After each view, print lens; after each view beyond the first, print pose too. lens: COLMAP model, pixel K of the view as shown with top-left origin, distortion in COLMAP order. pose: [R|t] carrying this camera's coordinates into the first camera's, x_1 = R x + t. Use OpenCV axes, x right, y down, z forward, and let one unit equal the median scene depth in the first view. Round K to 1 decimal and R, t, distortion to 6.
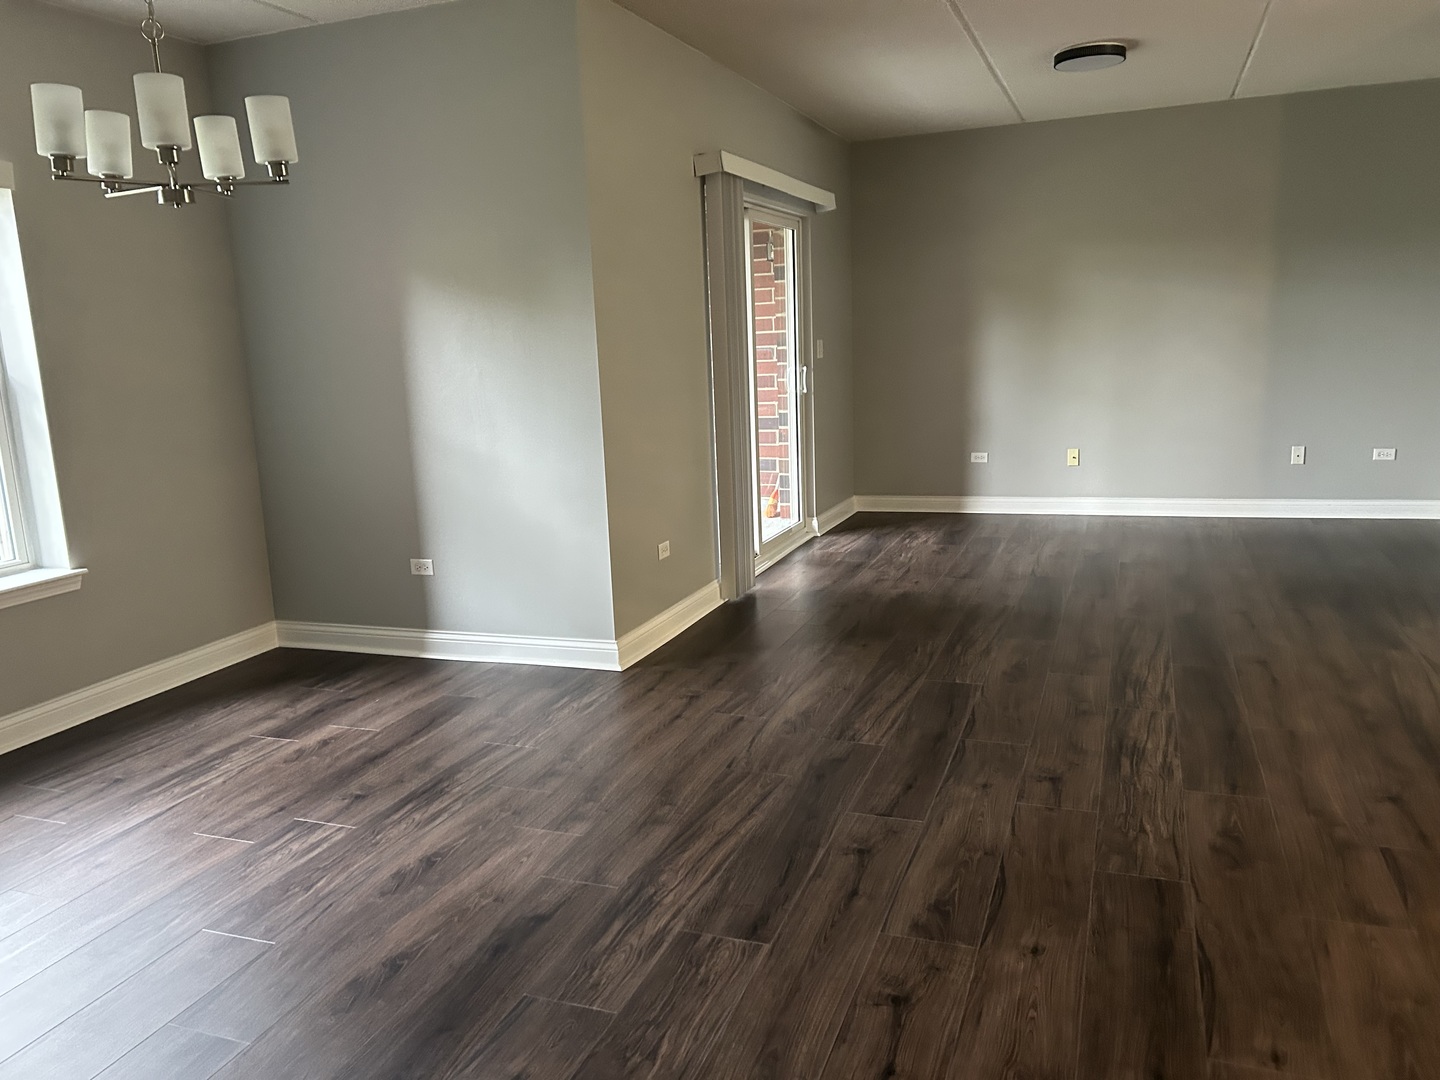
lens RADIAL K [[1070.5, 0, 714.6], [0, 1070.5, 544.7], [0, 0, 1]] dist [0.043003, -0.024096]
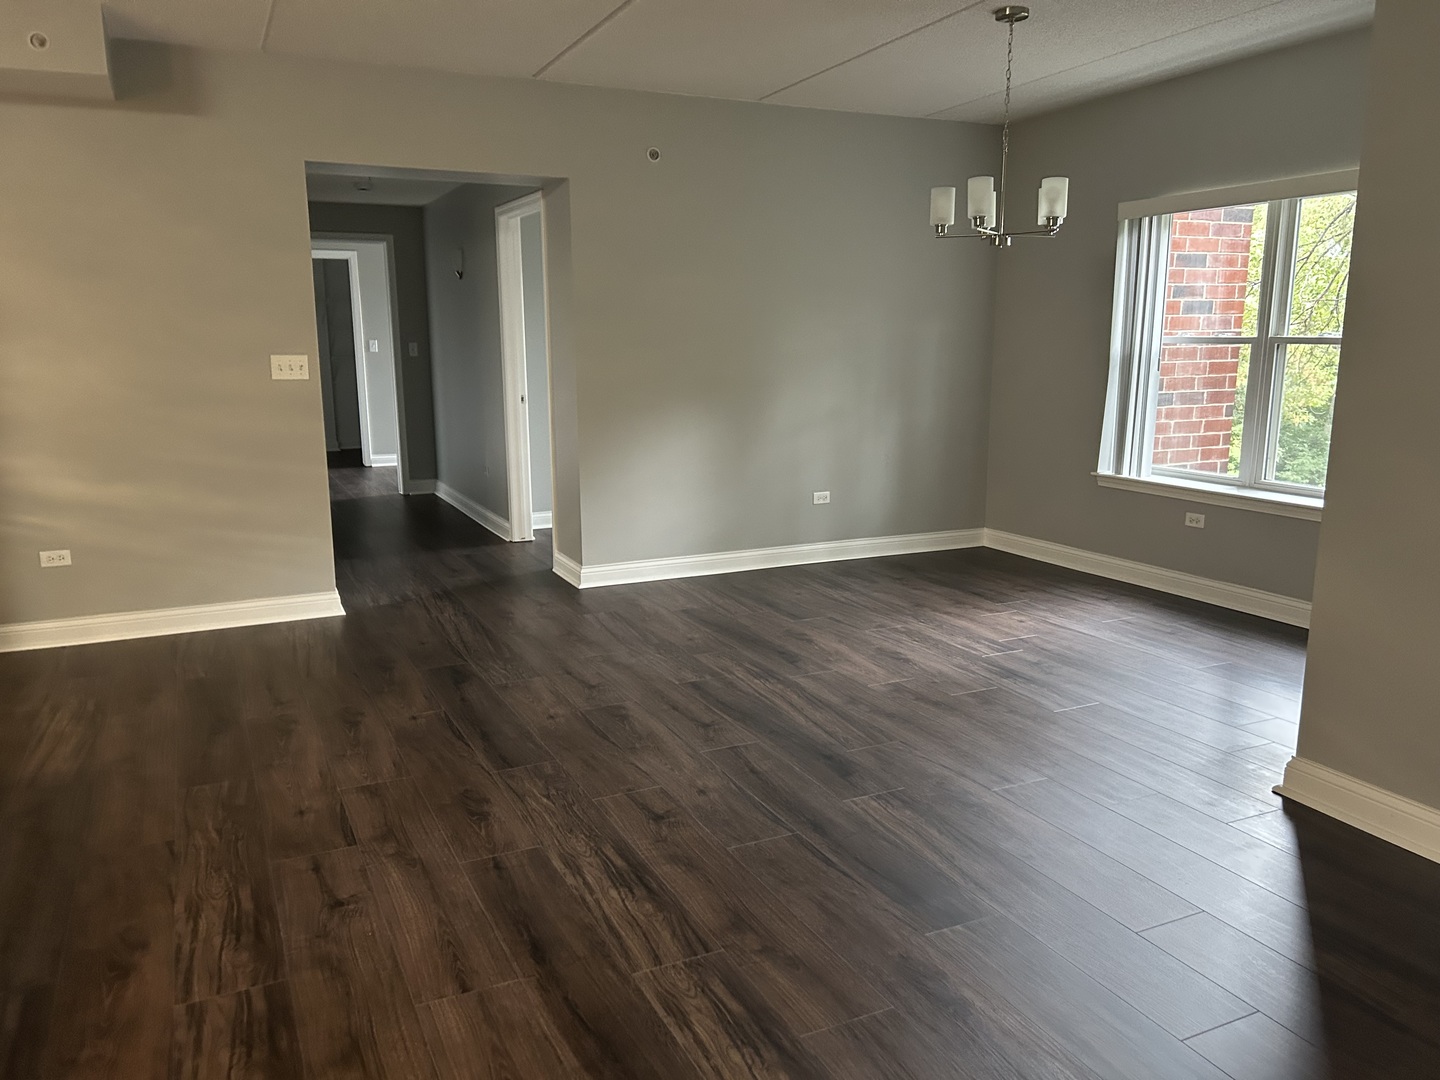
lens RADIAL K [[1070.5, 0, 709.3], [0, 1070.5, 542.7], [0, 0, 1]] dist [0.043003, -0.024096]
pose [[-0.682214, 0.182913, -0.707904, 1.017449], [-0.113223, 0.930093, 0.349438, -0.385762], [0.722333, 0.318542, -0.613812, 1.714262]]
